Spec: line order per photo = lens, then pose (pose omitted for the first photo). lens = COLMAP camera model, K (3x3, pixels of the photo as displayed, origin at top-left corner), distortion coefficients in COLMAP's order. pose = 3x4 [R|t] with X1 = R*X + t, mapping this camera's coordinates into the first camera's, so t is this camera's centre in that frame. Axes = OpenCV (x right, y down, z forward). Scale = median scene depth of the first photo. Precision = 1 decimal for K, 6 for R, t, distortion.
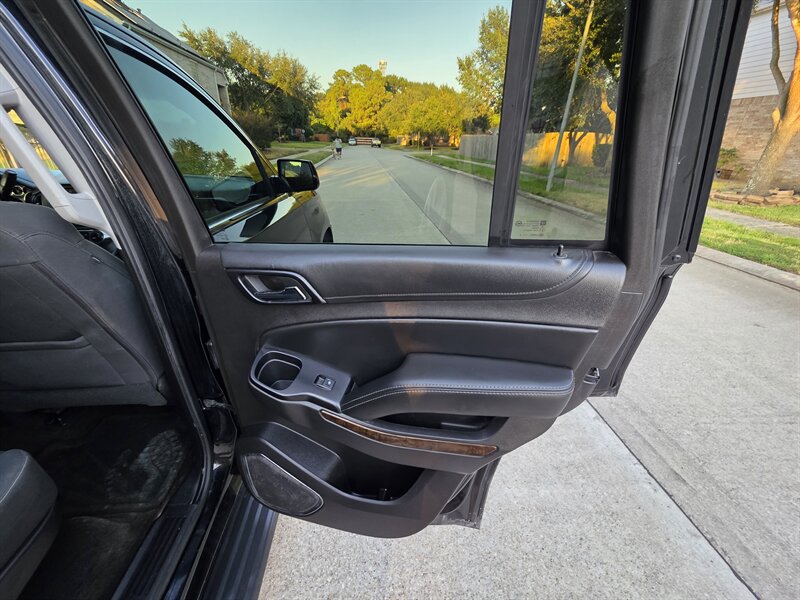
lens RADIAL K [[321.3, 0, 397.7], [0, 321.3, 299.1], [0, 0, 1]] dist [0.001762, 0.000624]
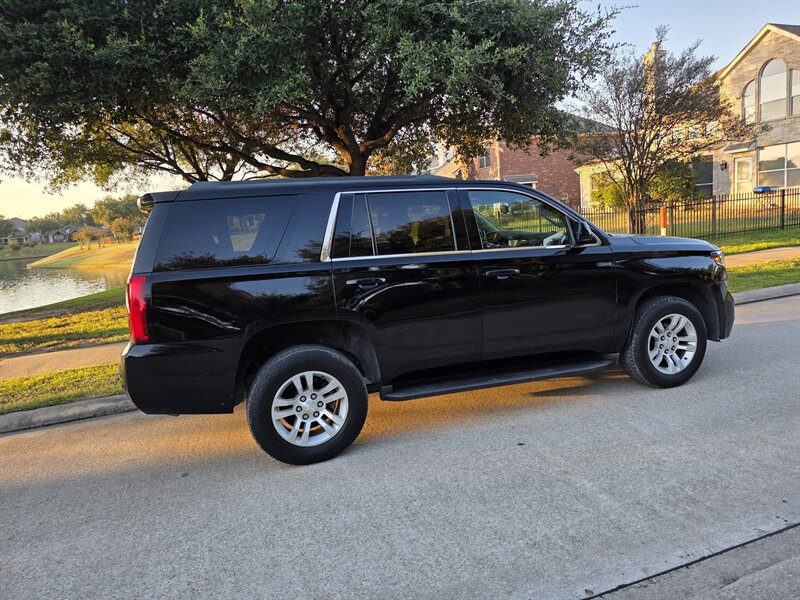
lens RADIAL K [[535.7, 0, 407.0], [0, 535.7, 289.8], [0, 0, 1]] dist [0.061557, -0.058799]
pose [[0.230392, 0.087023, -0.969199, 0.089346], [-0.351619, 0.936143, 0.000470, 0.007724], [0.907350, 0.340680, 0.246279, -0.013076]]
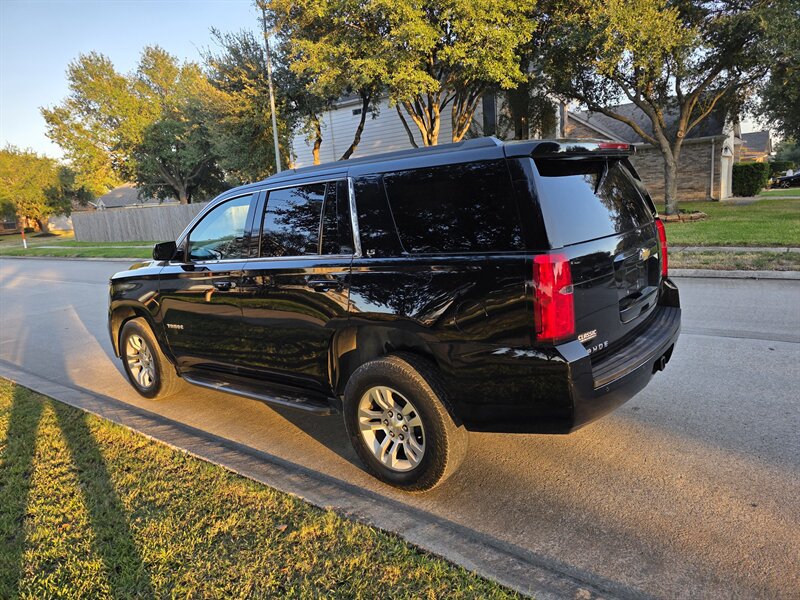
lens RADIAL K [[535.7, 0, 408.6], [0, 535.7, 293.5], [0, 0, 1]] dist [0.061557, -0.058799]
pose [[0.684645, -0.199228, 0.701120, -0.120571], [0.399761, 0.906971, -0.132646, 0.029626], [-0.609468, 0.371096, 0.700597, -0.071883]]
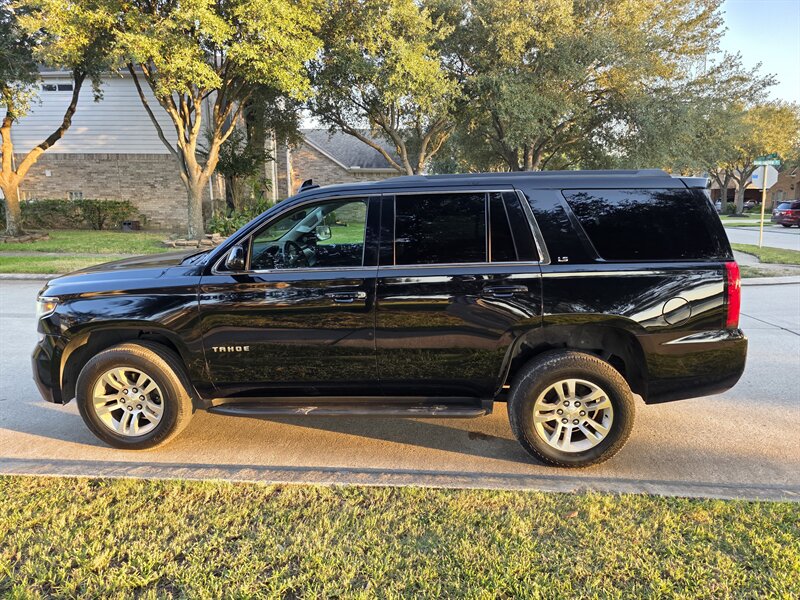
lens RADIAL K [[536.4, 0, 408.1], [0, 536.4, 301.4], [0, 0, 1]] dist [0.059487, -0.053638]
pose [[0.168249, -0.208404, 0.963463, -0.161824], [0.437675, 0.891564, 0.116421, -0.006454], [-0.883251, 0.402096, 0.241218, -0.007055]]
